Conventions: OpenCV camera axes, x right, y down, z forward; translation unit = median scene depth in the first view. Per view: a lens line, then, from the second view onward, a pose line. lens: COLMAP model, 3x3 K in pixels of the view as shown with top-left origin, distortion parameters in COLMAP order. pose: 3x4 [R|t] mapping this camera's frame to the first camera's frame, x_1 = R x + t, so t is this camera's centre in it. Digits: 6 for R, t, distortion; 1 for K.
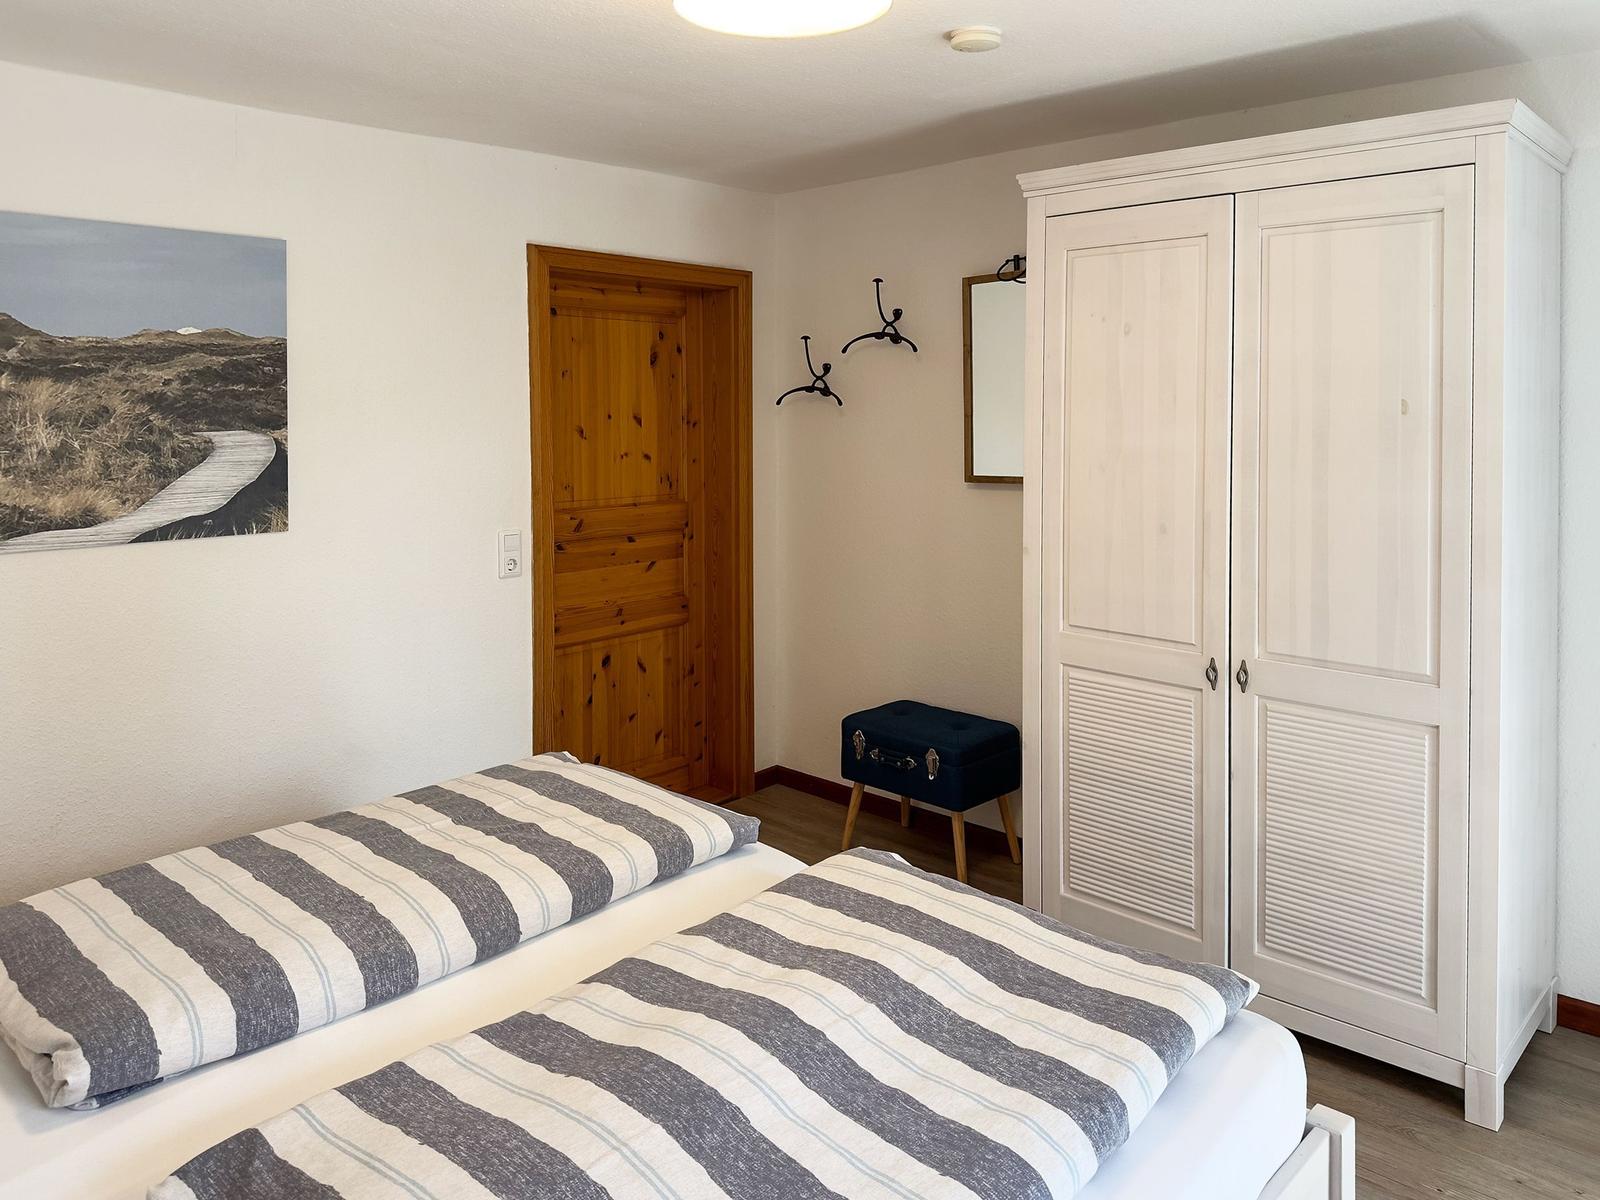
lens RADIAL K [[1133.7, 0, 799.9], [0, 1133.7, 574.1], [0, 0, 1]] dist [0.153116, -0.261564]
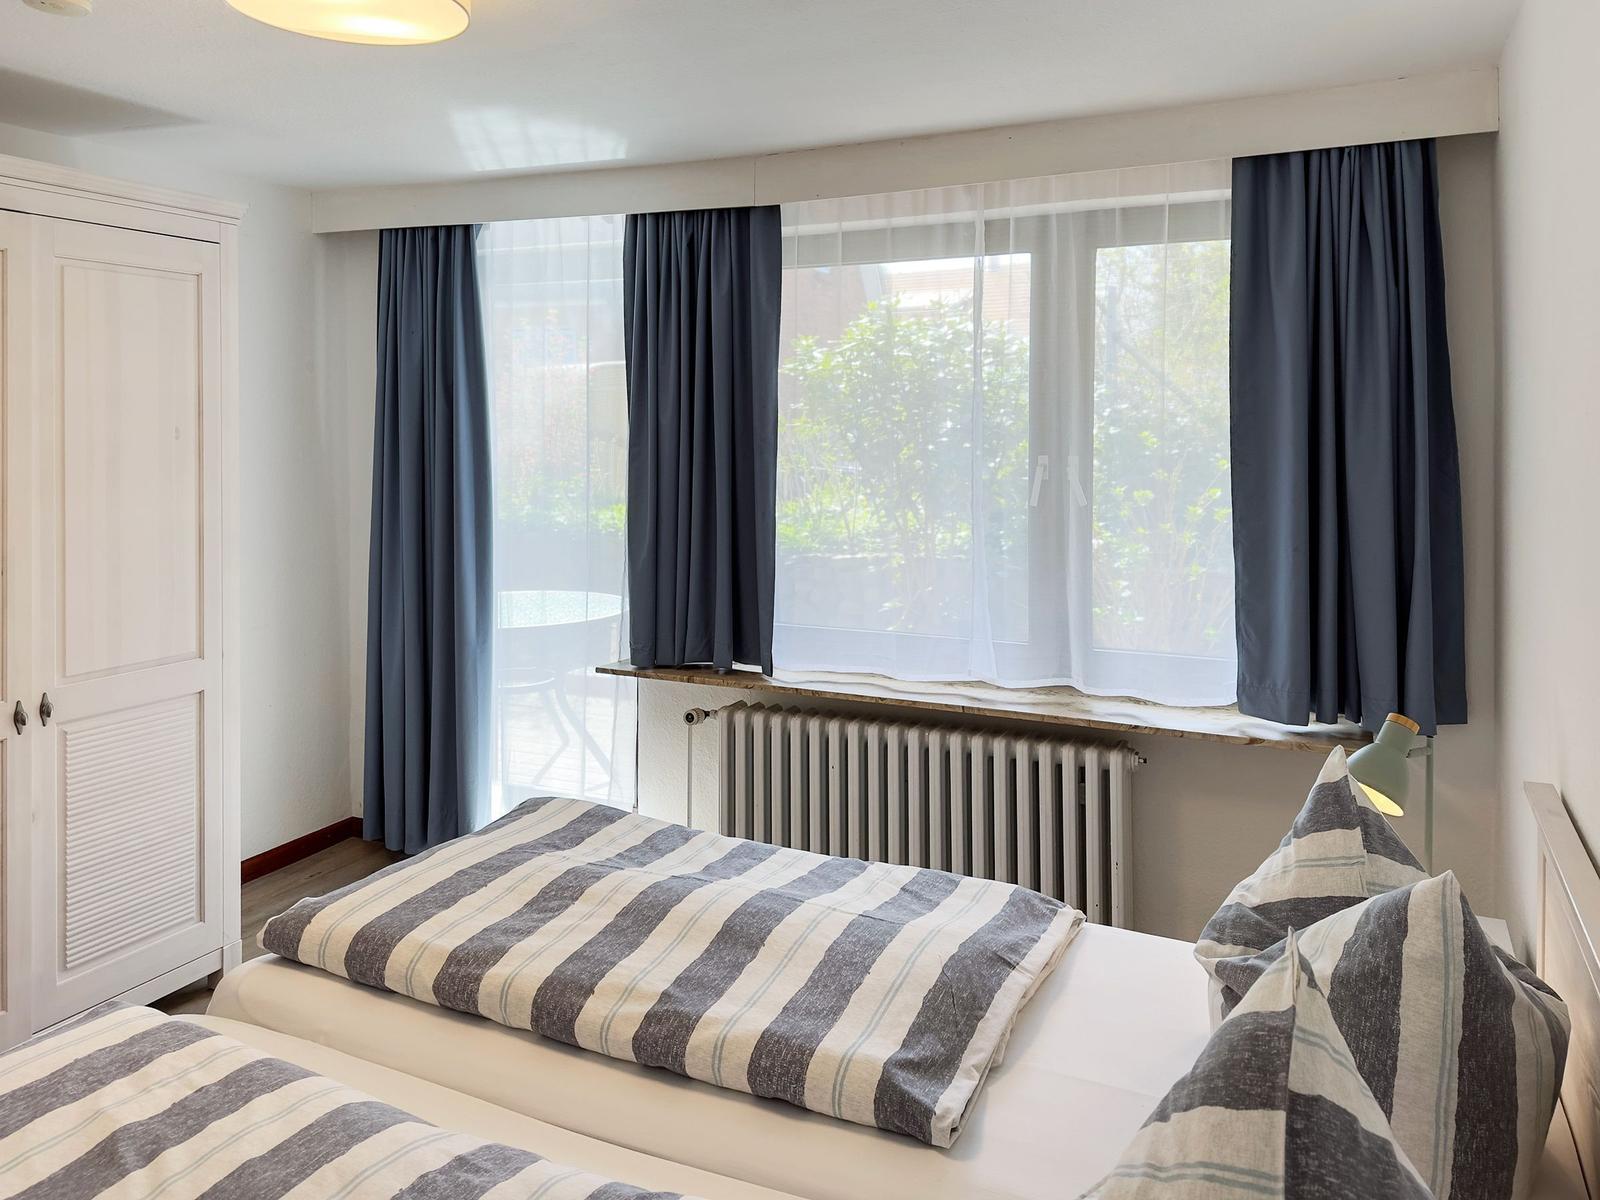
lens RADIAL K [[1185.1, 0, 773.4], [0, 1185.1, 606.9], [0, 0, 1]] dist [0.193835, -0.213367]
pose [[-0.278807, -0.143031, 0.949636, -0.857618], [0.140956, 0.972042, 0.187790, -0.117453], [-0.949946, 0.186214, -0.250851, 0.743935]]
